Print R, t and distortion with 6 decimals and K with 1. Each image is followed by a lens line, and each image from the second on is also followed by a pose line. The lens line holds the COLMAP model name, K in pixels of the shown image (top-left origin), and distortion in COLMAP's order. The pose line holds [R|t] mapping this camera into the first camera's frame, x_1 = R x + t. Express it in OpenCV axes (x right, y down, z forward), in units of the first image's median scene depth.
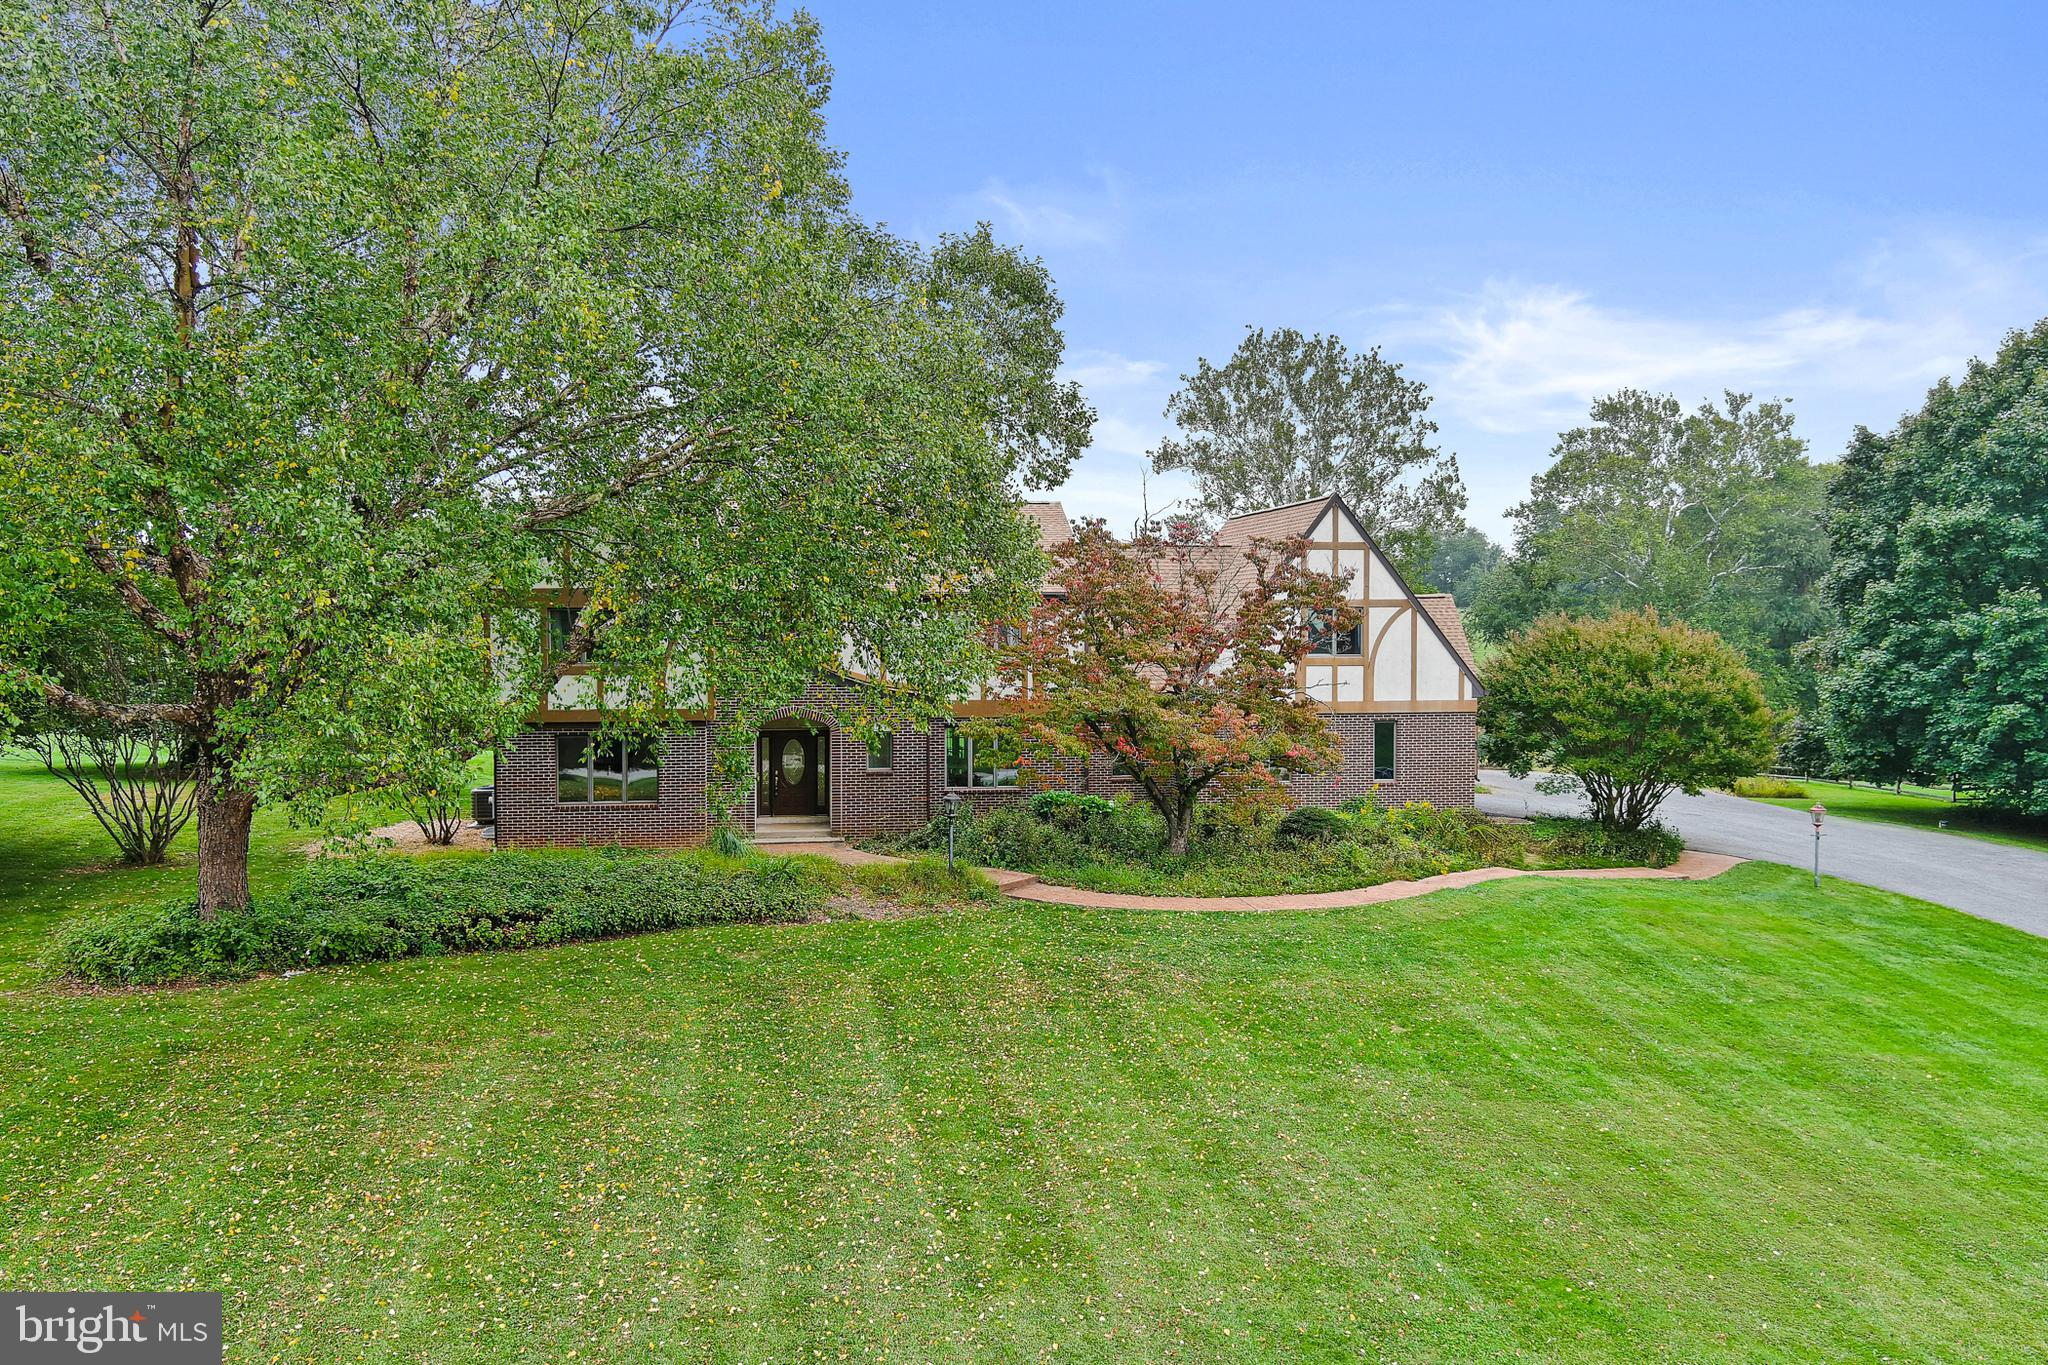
lens RADIAL K [[1595.3, 0, 1023.0], [0, 1595.3, 656.1], [0, 0, 1]] dist [0.027410, -0.002083]
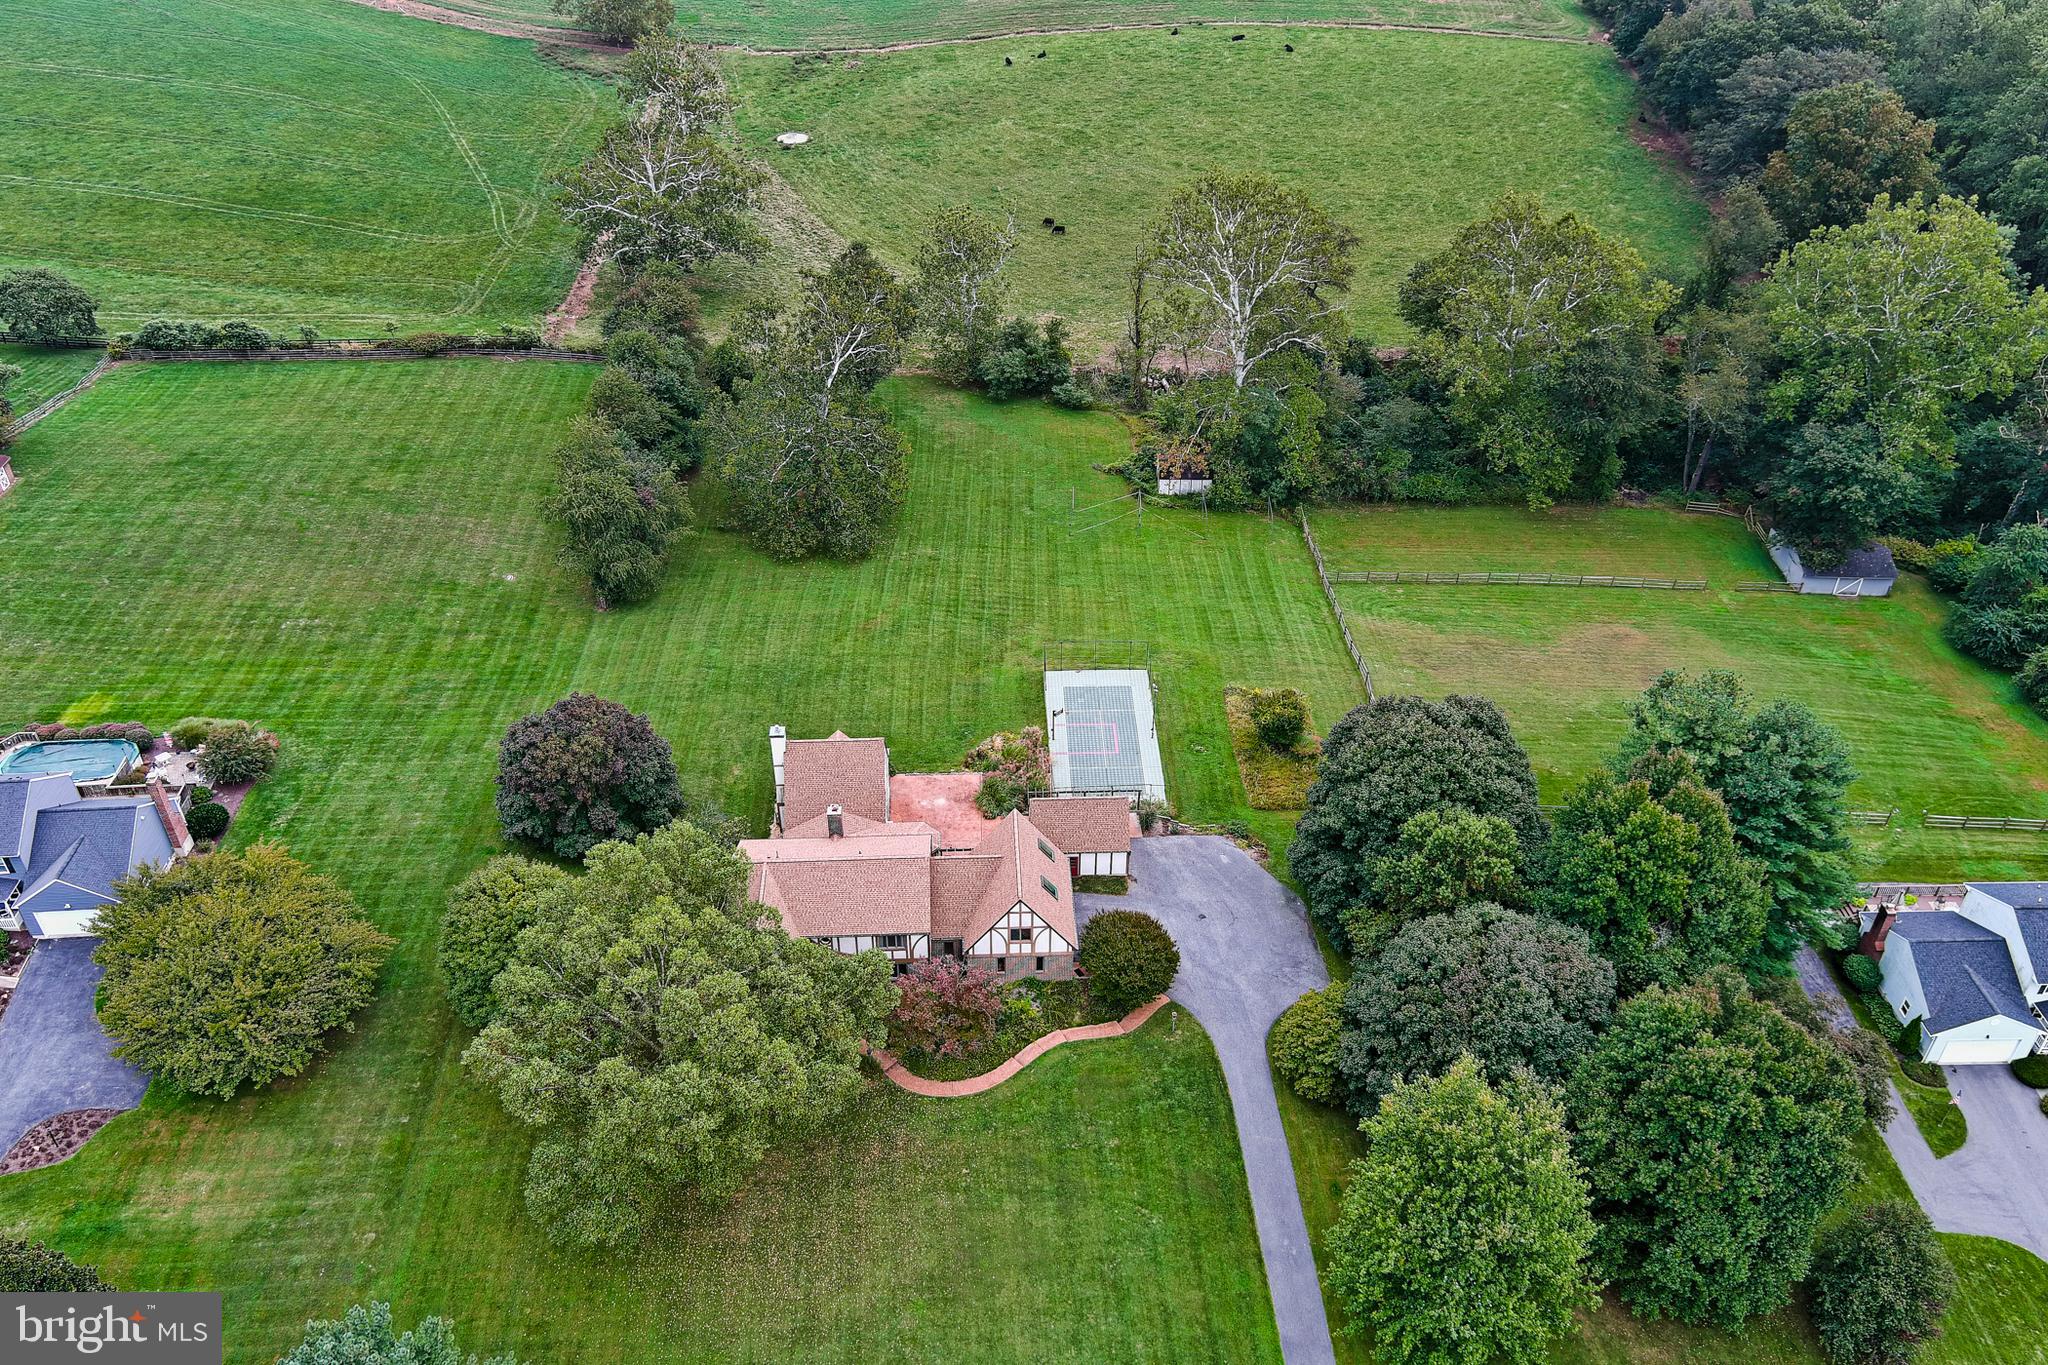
lens RADIAL K [[1587.1, 0, 1027.9], [0, 1587.1, 674.0], [0, 0, 1]] dist [0.038731, -0.053108]
pose [[0.994665, 0.063372, -0.081403, 0.402402], [-0.005755, 0.821935, 0.569553, -1.951163], [0.103002, -0.566045, 0.817914, -0.994948]]
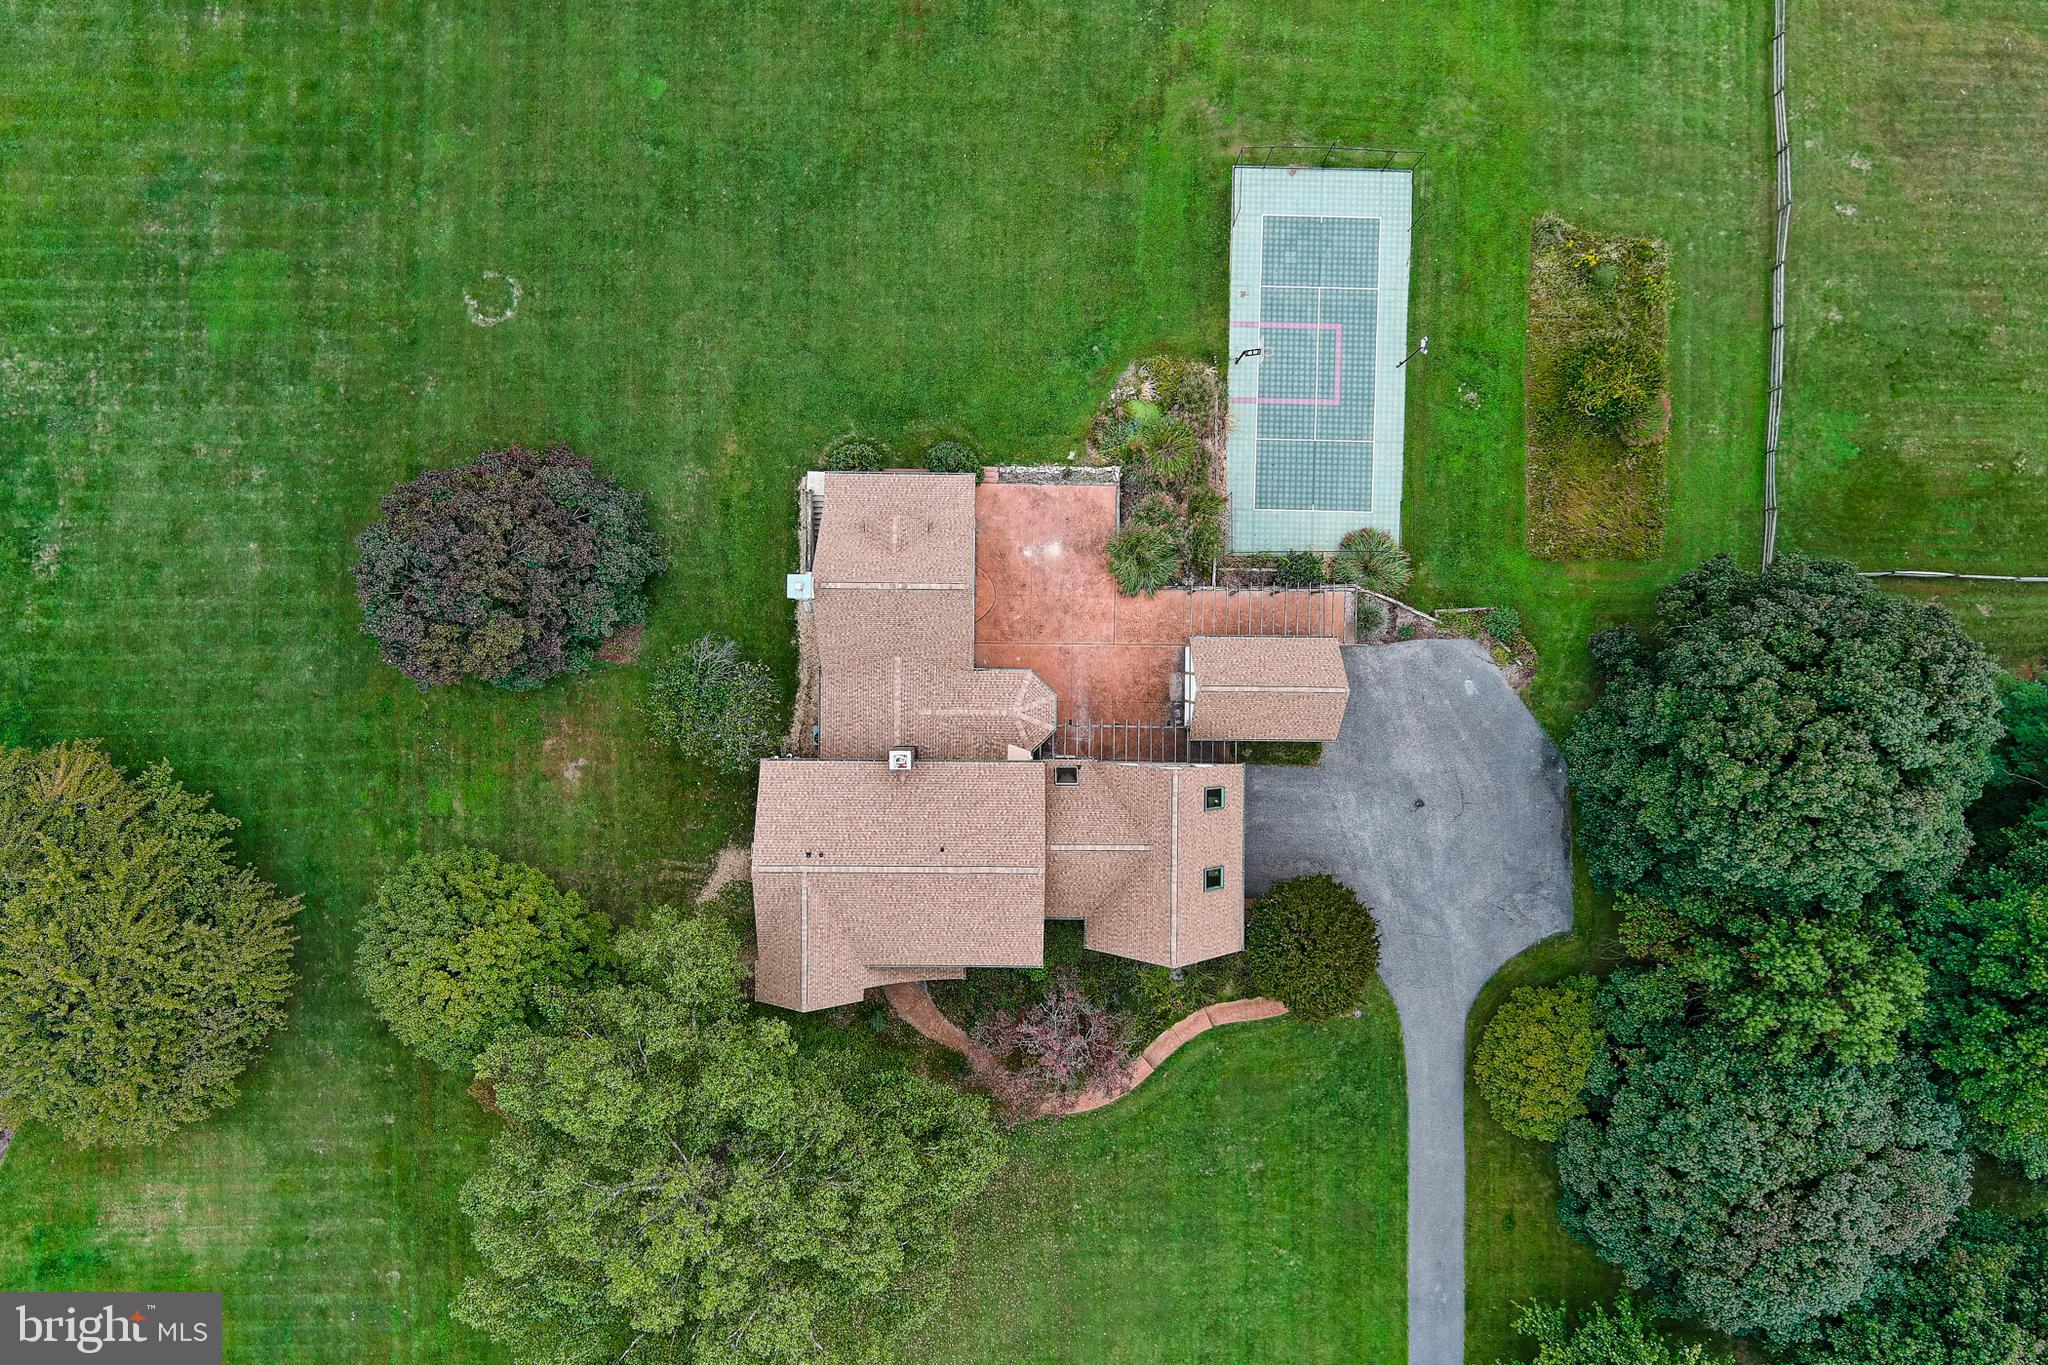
lens RADIAL K [[1587.1, 0, 1027.9], [0, 1587.1, 674.0], [0, 0, 1]] dist [0.038731, -0.053108]
pose [[0.987823, 0.154735, 0.016199, -0.063096], [-0.016519, 0.000781, 0.999863, -1.988450], [0.154701, -0.987956, 0.003327, 1.309705]]
